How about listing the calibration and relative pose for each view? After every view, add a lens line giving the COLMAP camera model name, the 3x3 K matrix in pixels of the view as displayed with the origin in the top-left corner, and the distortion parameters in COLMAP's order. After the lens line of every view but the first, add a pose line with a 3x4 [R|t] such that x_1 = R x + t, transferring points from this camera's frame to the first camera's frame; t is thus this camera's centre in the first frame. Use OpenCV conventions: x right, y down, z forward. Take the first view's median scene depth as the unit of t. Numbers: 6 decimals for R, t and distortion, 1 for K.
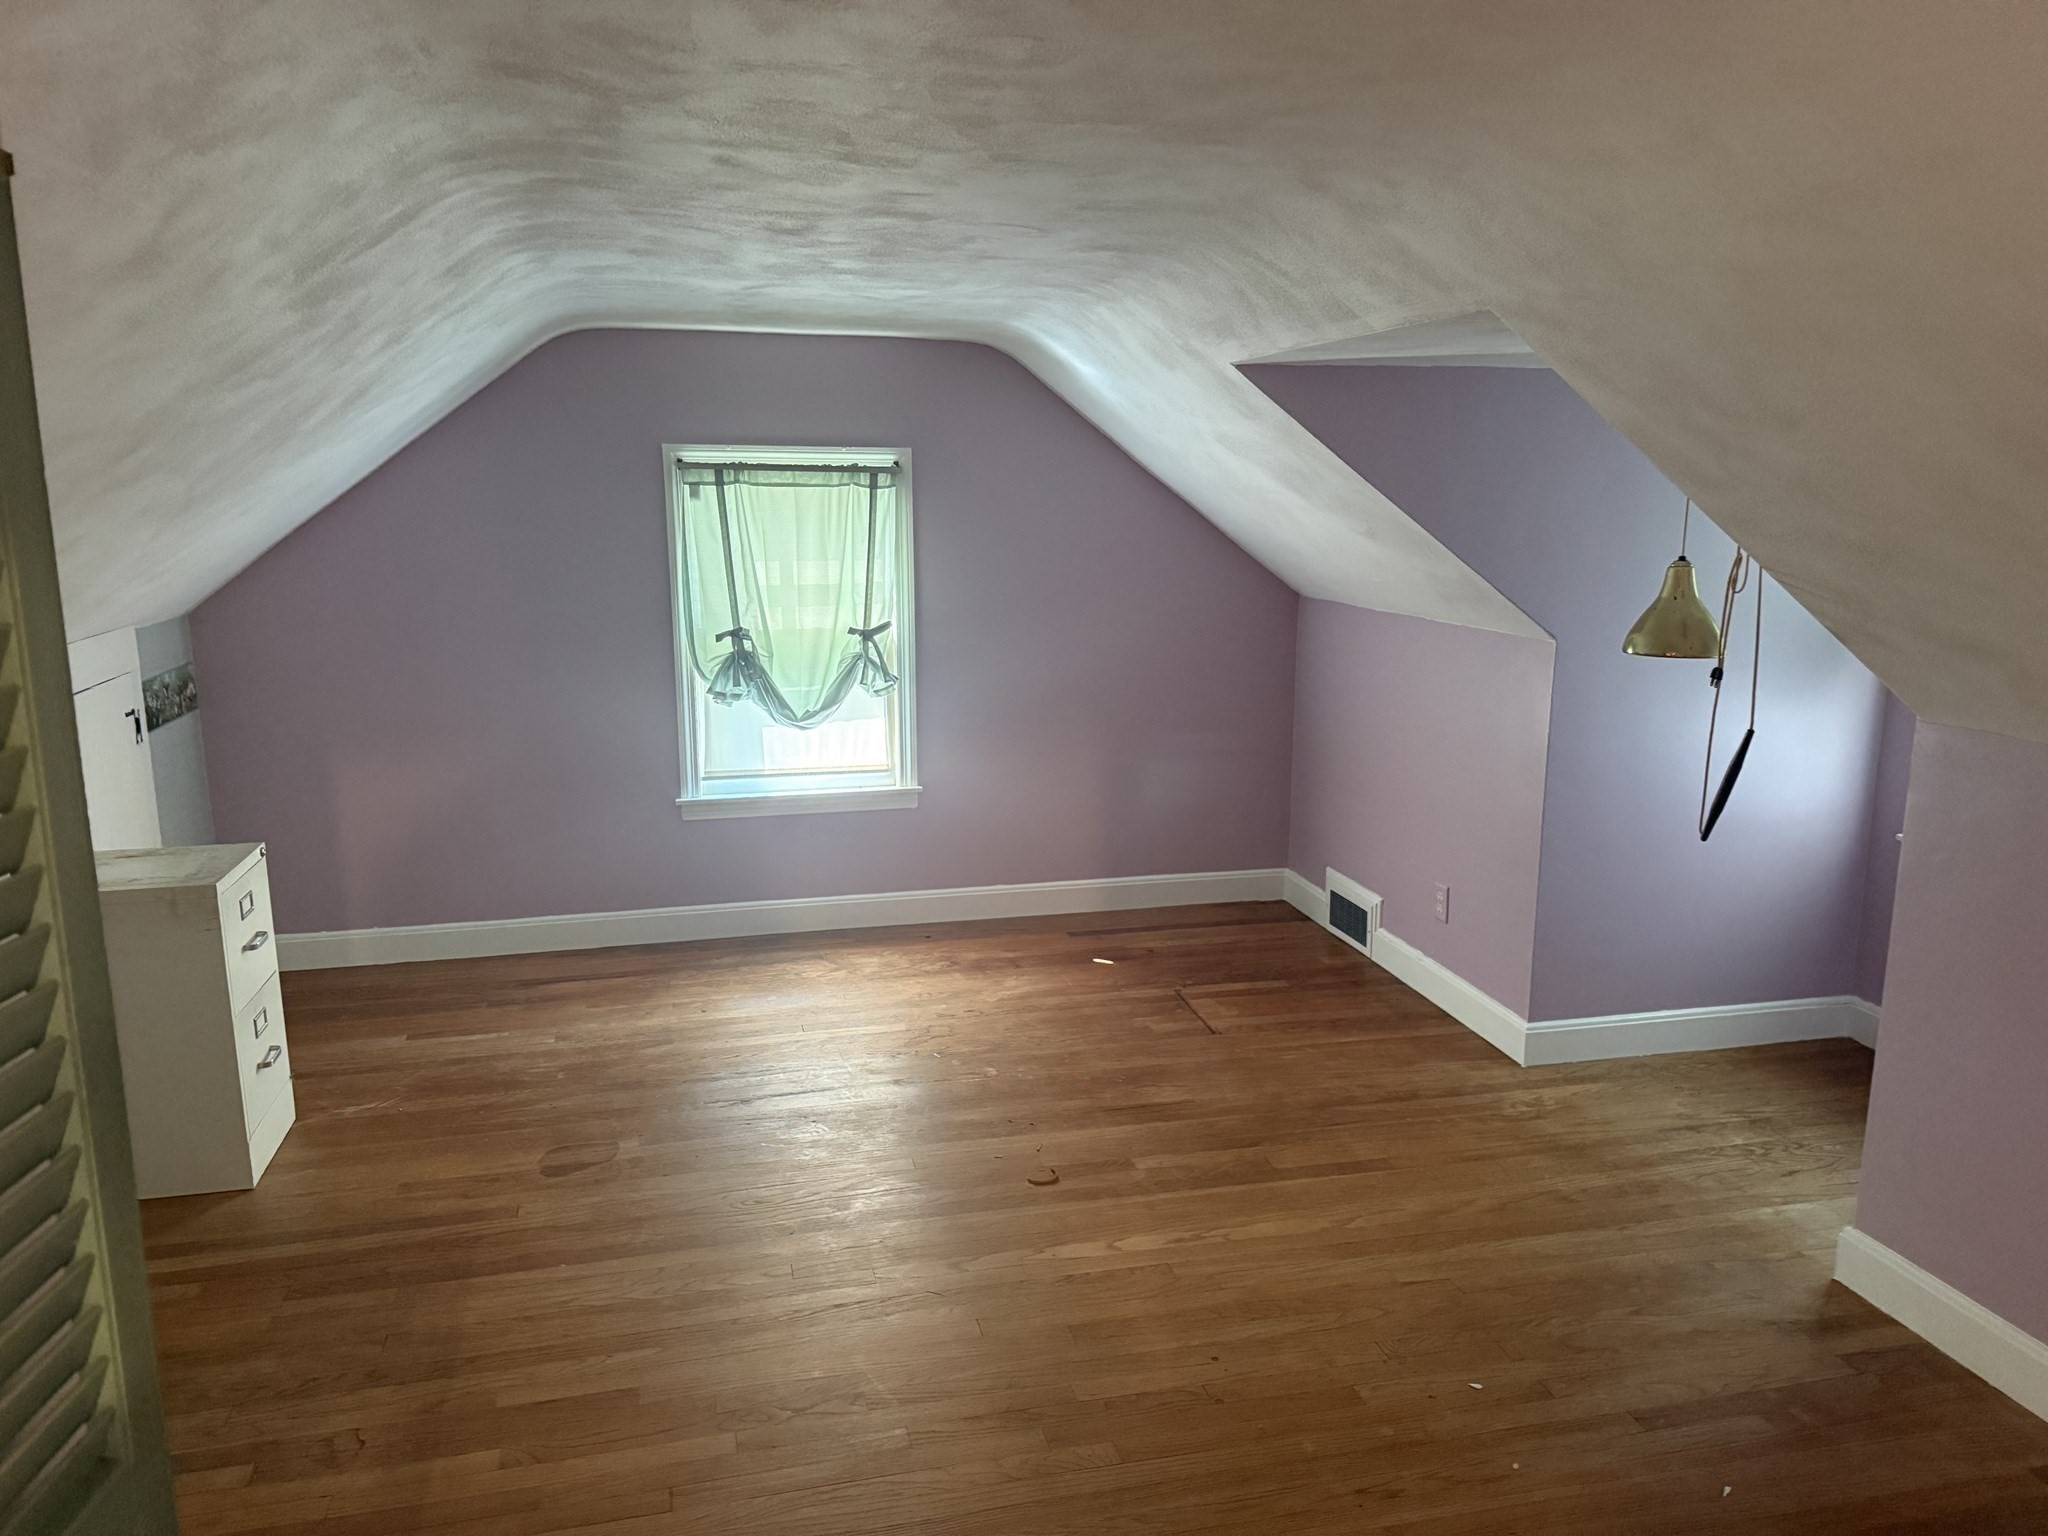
lens RADIAL K [[1434.0, 0, 1018.2], [0, 1434.0, 763.4], [0, 0, 1]] dist [0.103291, -0.184716]
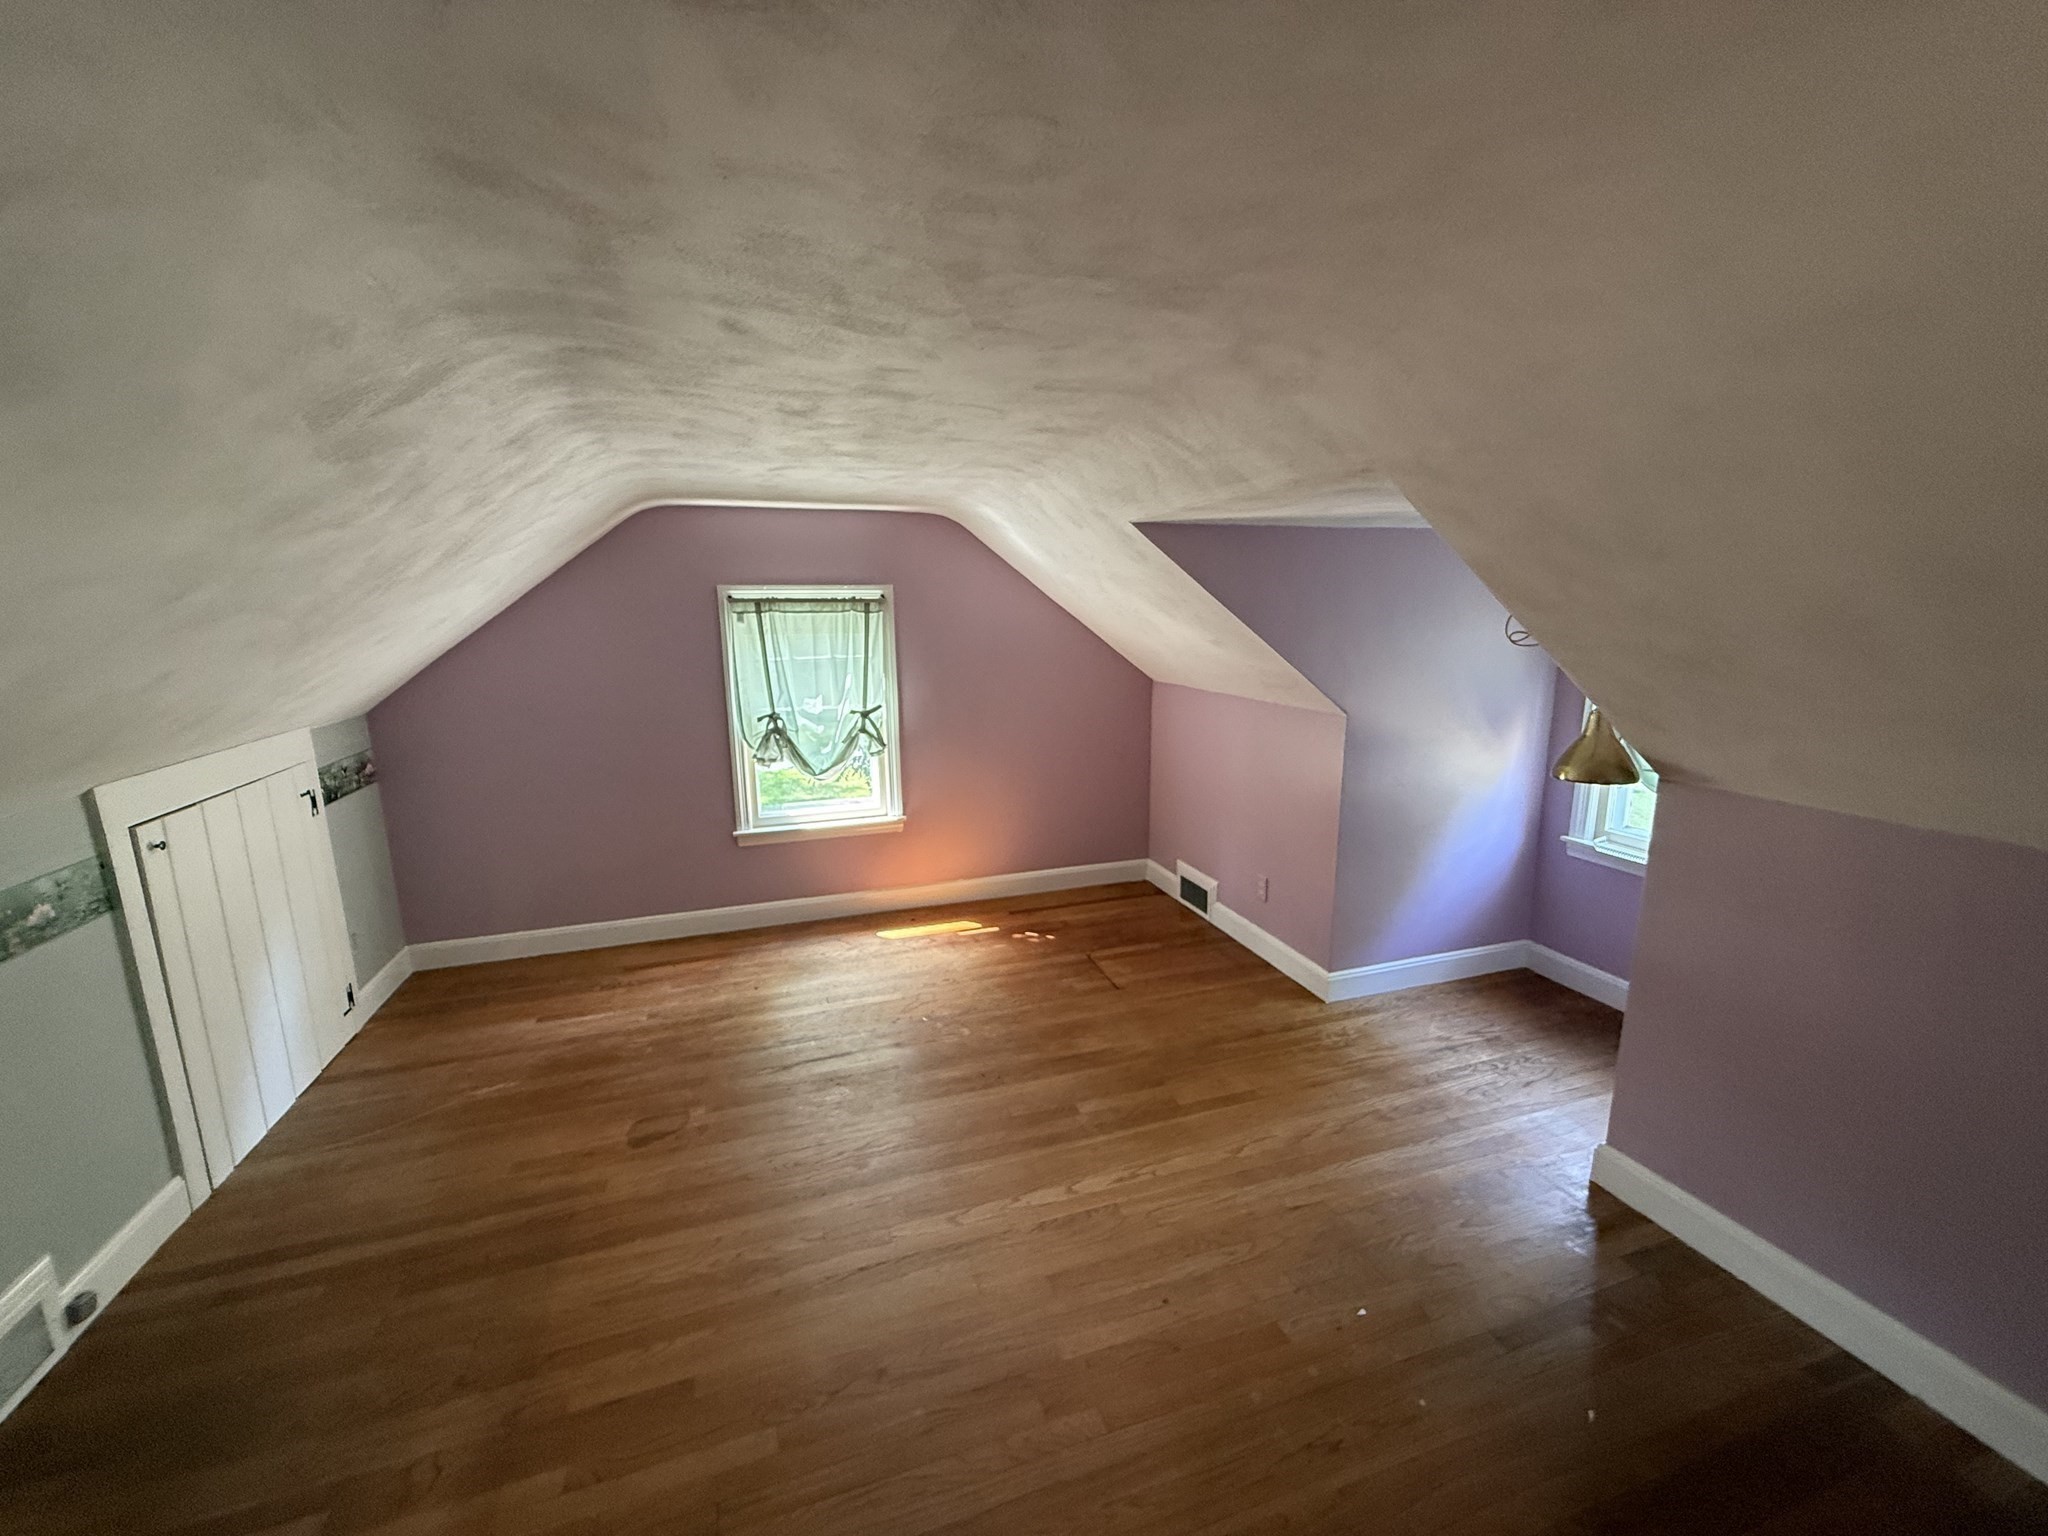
lens RADIAL K [[817.8, 0, 1020.8], [0, 817.8, 765.5], [0, 0, 1]] dist [-0.001549, 0.000379]
pose [[0.995984, -0.028643, 0.084827, -0.027789], [0.028680, 0.999588, 0.000791, -0.046418], [-0.084815, 0.001645, 0.996395, 0.225622]]
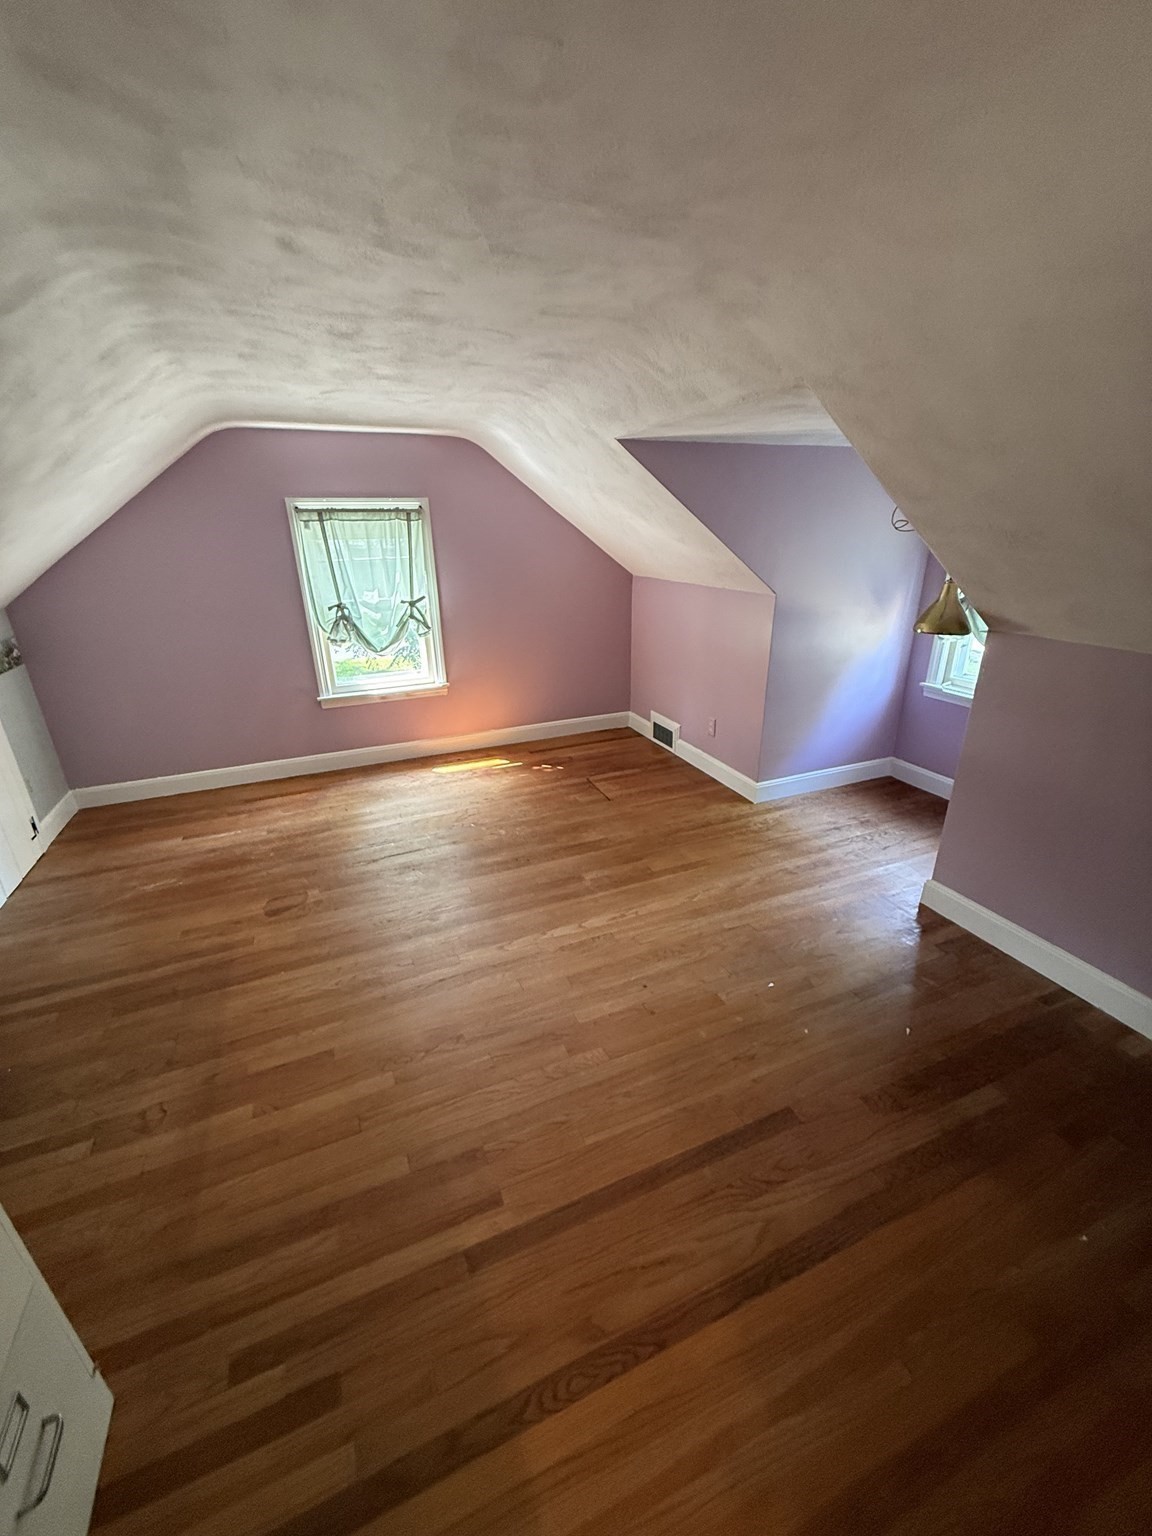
lens RADIAL K [[613.3, 0, 577.5], [0, 613.3, 765.6], [0, 0, 1]] dist [-0.001549, 0.000379]
pose [[0.986062, -0.077367, 0.147295, -0.037063], [0.050073, 0.982258, 0.180725, -0.021778], [-0.158664, -0.170831, 0.972442, 0.206910]]
